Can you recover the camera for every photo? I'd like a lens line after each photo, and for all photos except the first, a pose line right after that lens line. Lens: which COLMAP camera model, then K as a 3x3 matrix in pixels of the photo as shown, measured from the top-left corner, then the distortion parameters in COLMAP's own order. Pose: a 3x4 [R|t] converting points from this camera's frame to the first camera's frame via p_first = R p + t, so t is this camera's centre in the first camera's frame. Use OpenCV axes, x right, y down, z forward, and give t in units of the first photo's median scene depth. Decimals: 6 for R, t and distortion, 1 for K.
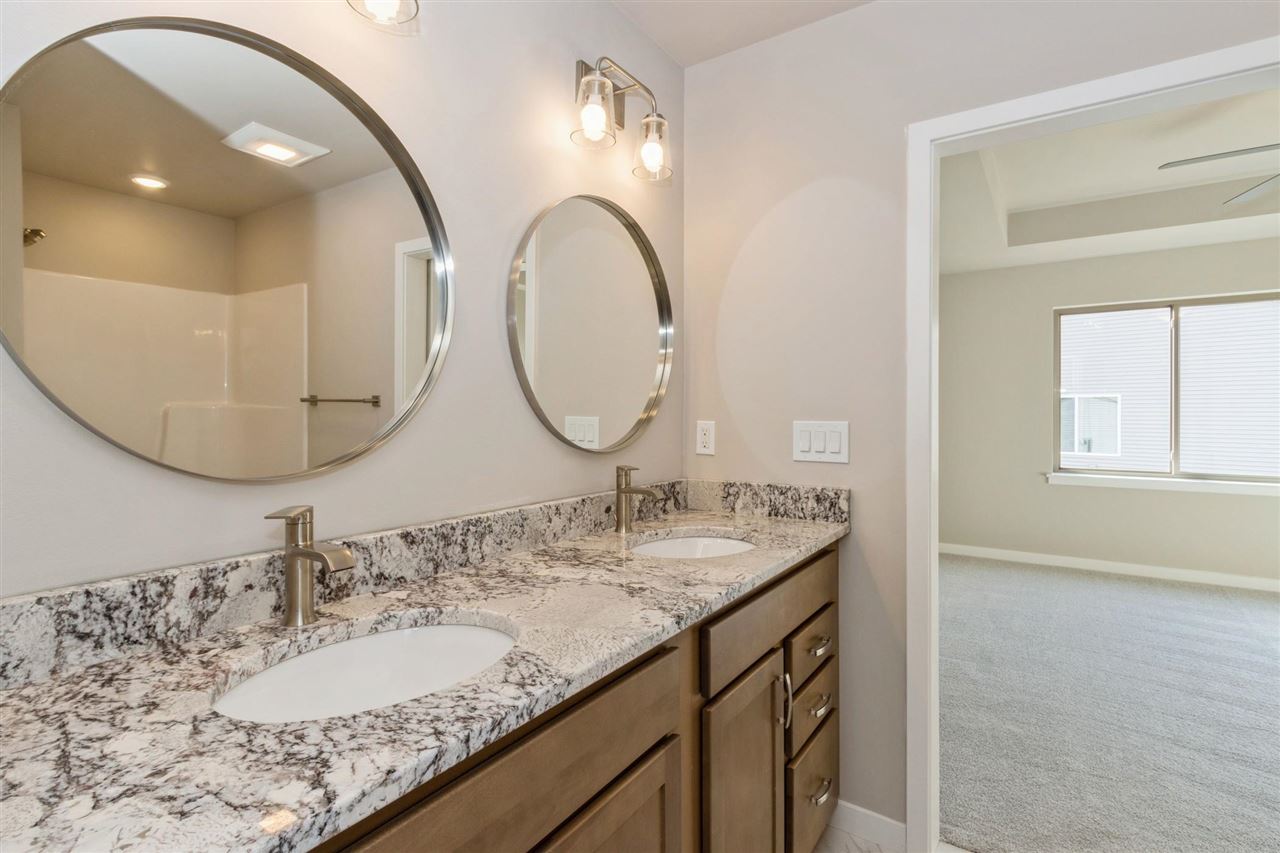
lens RADIAL K [[616.3, 0, 640.0], [0, 616.3, 426.5], [0, 0, 1]] dist [0.003968, 0.000367]
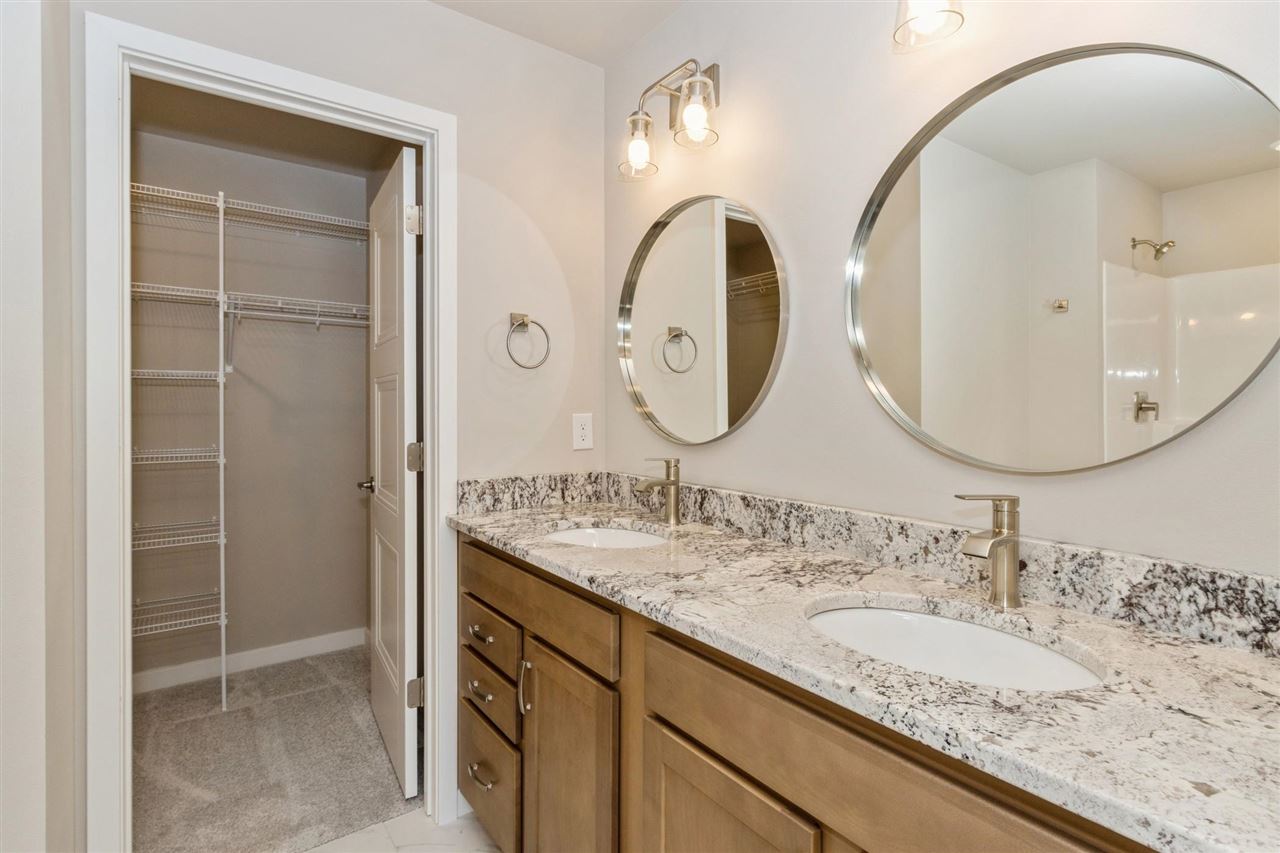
lens RADIAL K [[616.3, 0, 640.0], [0, 616.3, 426.5], [0, 0, 1]] dist [0.003968, 0.000367]
pose [[-0.349409, 0.025999, -0.936610, 0.896884], [-0.025890, 0.998965, 0.037388, -0.022394], [0.936613, 0.037313, -0.348374, 1.179321]]
